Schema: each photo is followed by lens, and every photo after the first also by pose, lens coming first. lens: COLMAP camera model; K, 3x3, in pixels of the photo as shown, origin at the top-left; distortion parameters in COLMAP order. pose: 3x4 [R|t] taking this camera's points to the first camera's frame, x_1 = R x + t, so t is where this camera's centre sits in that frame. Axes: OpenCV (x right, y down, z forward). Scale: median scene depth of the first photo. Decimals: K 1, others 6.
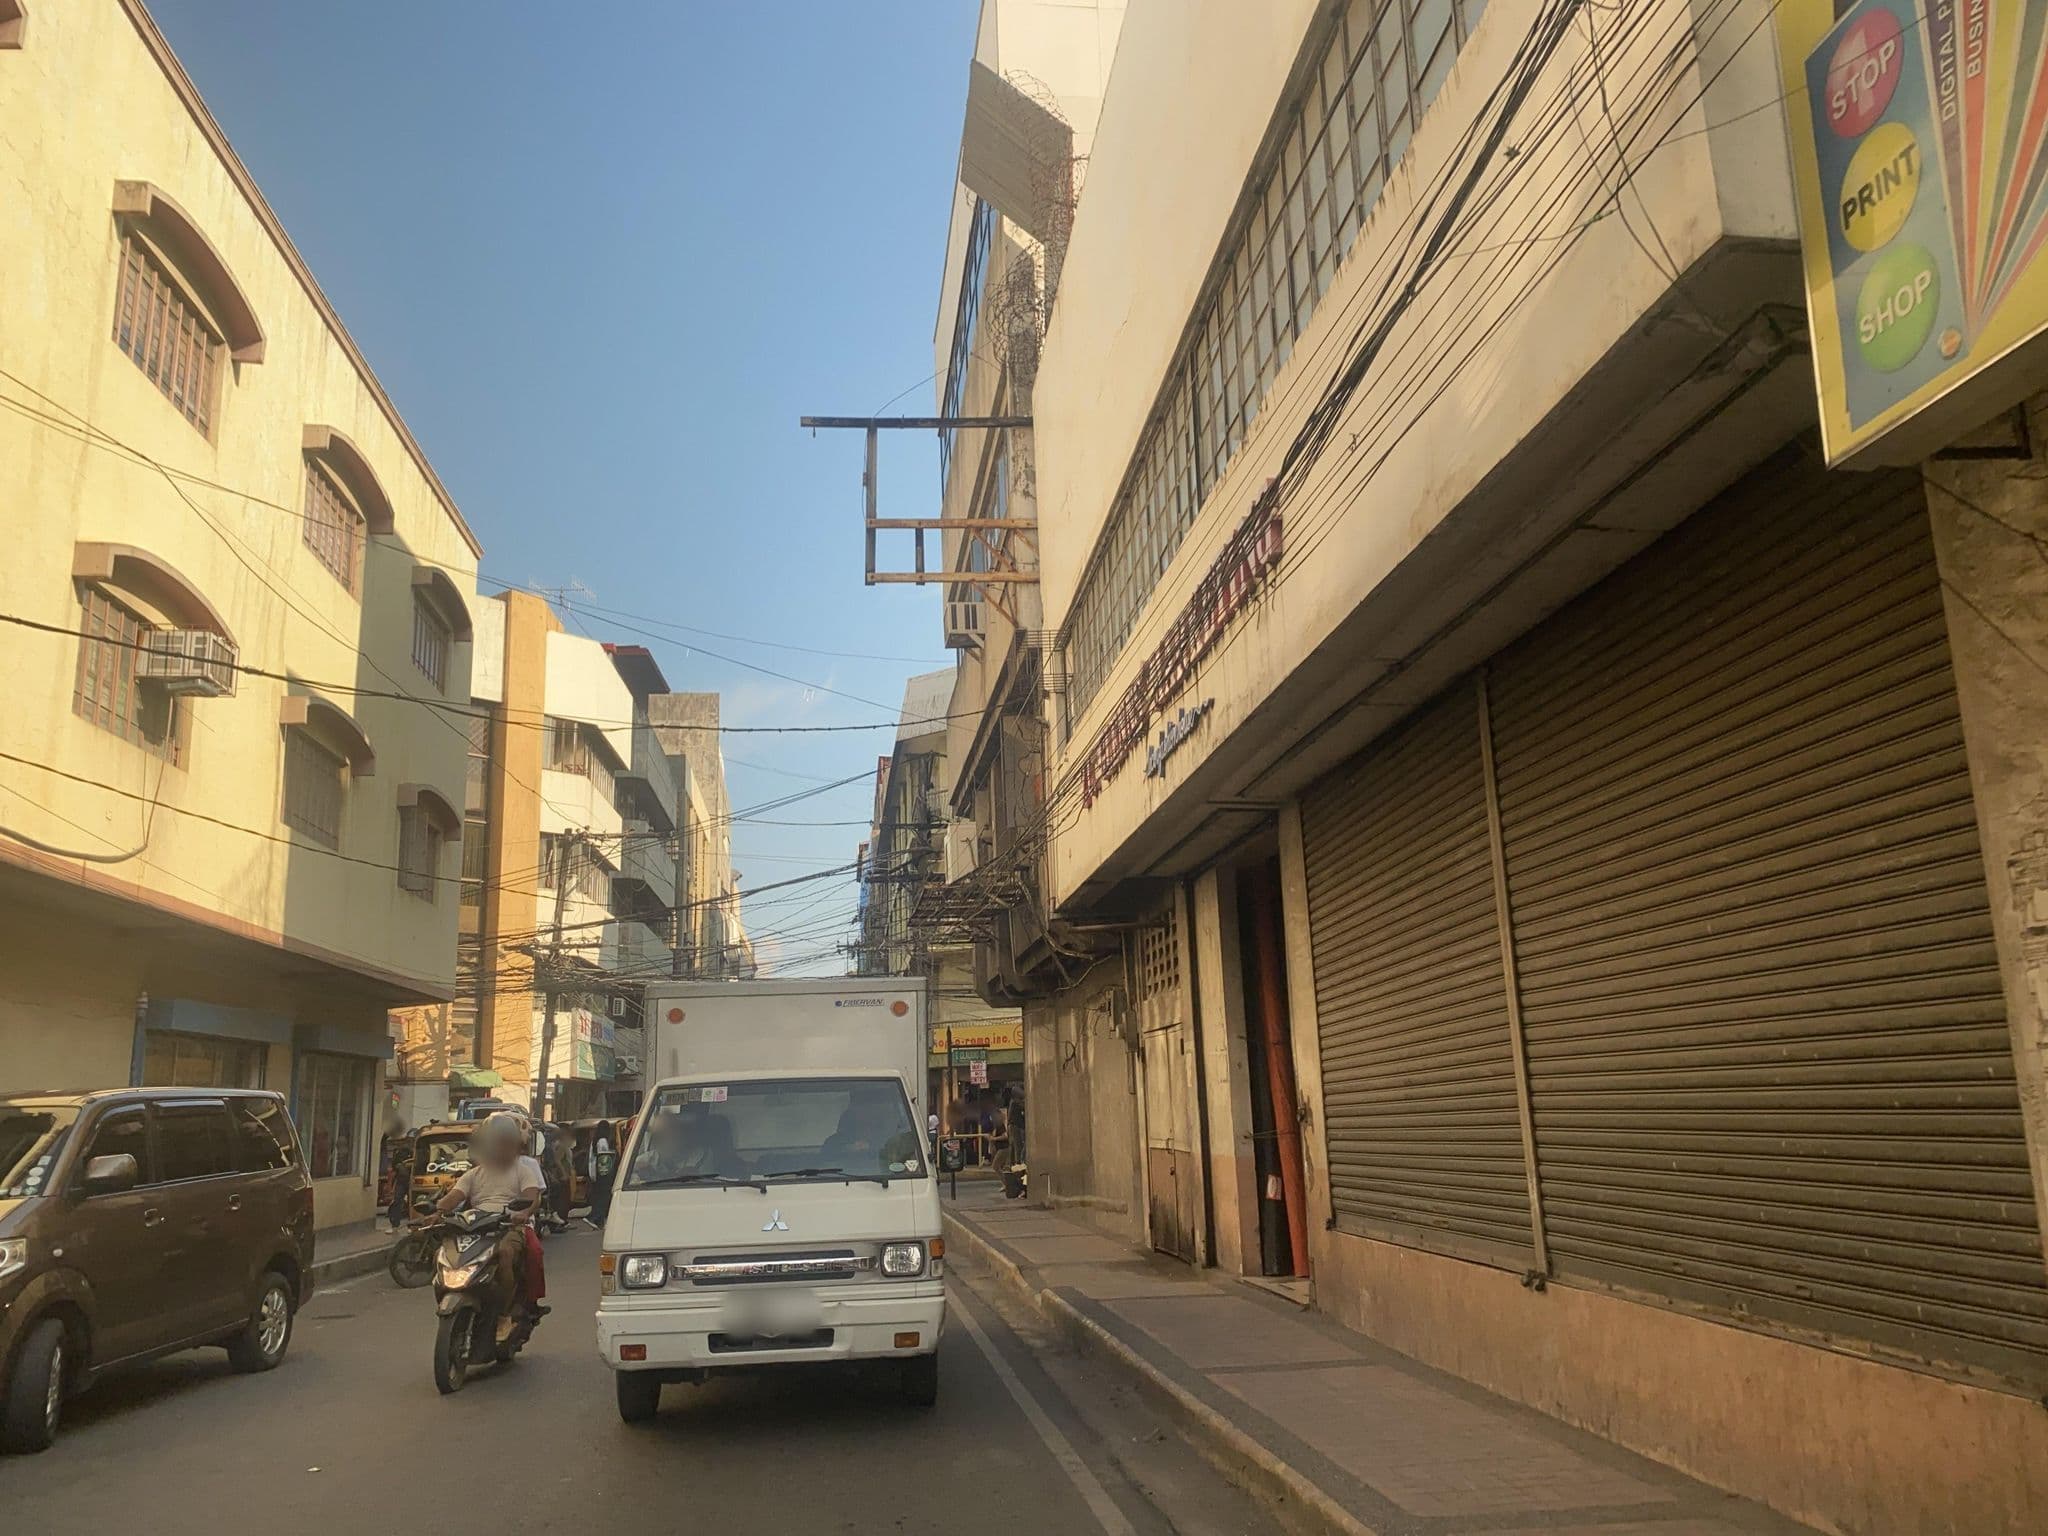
lens RADIAL K [[1537.9, 0, 1049.4], [0, 1537.9, 769.3], [0, 0, 1]] dist [-0.002032, -0.004654]
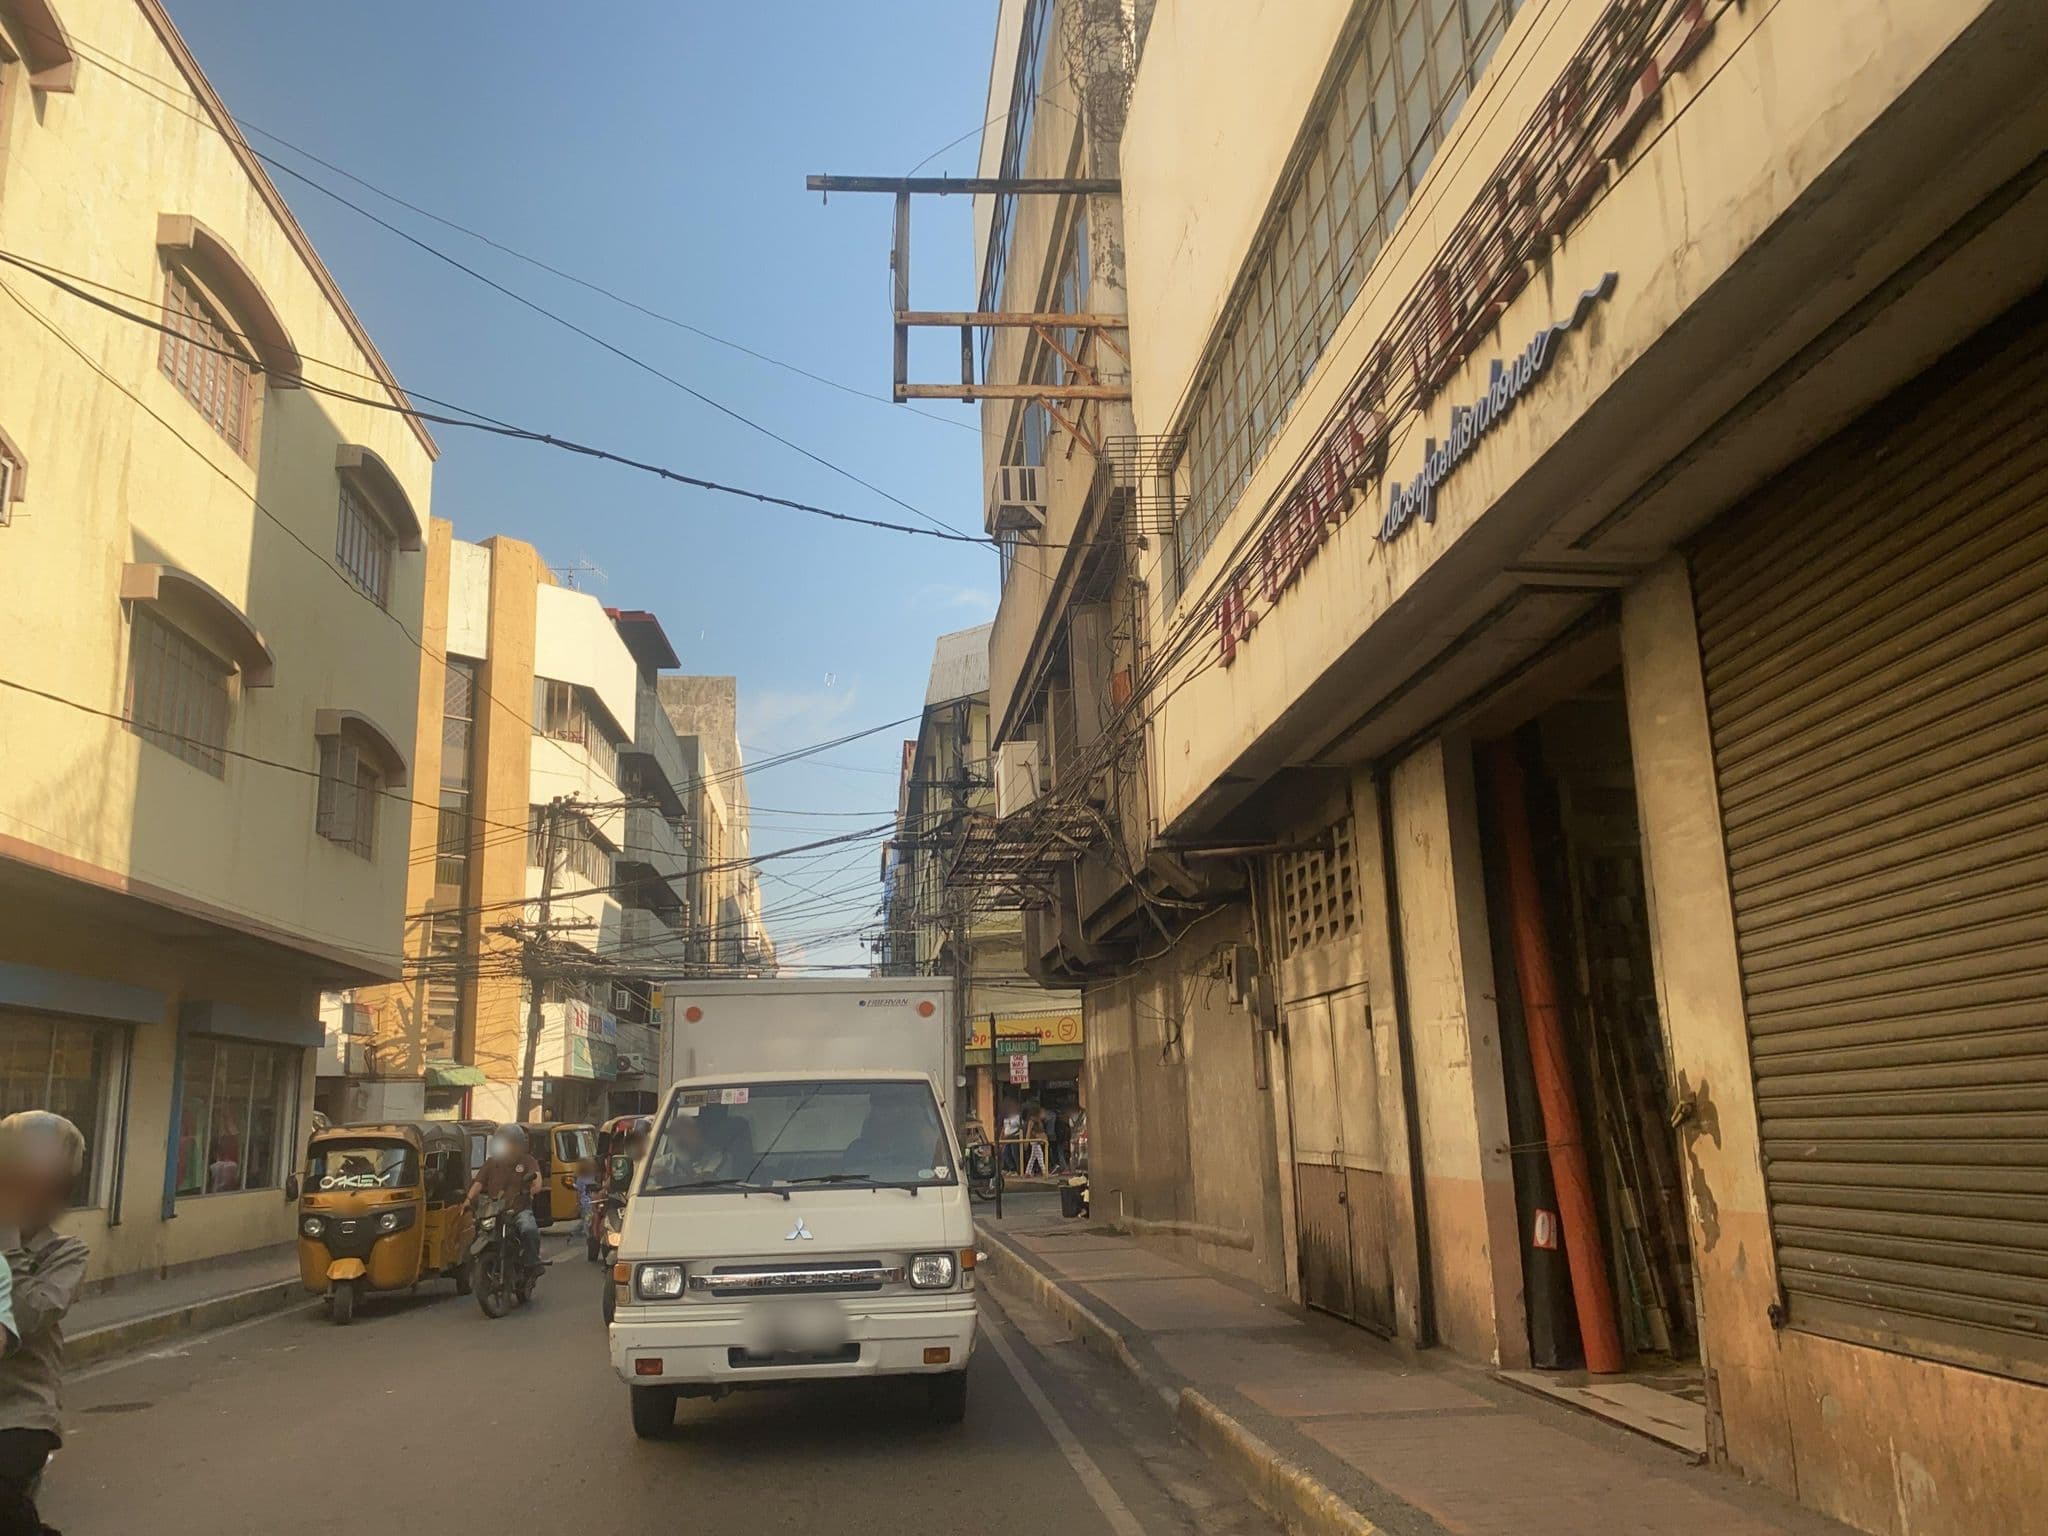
lens RADIAL K [[1366.0, 0, 1028.1], [0, 1366.0, 861.0], [0, 0, 1]] dist [-0.017753, 0.001265]
pose [[0.999872, -0.000372, -0.015985, -0.035797], [0.000901, 0.999451, 0.033113, 0.061611], [0.015964, -0.033123, 0.999324, 0.268656]]
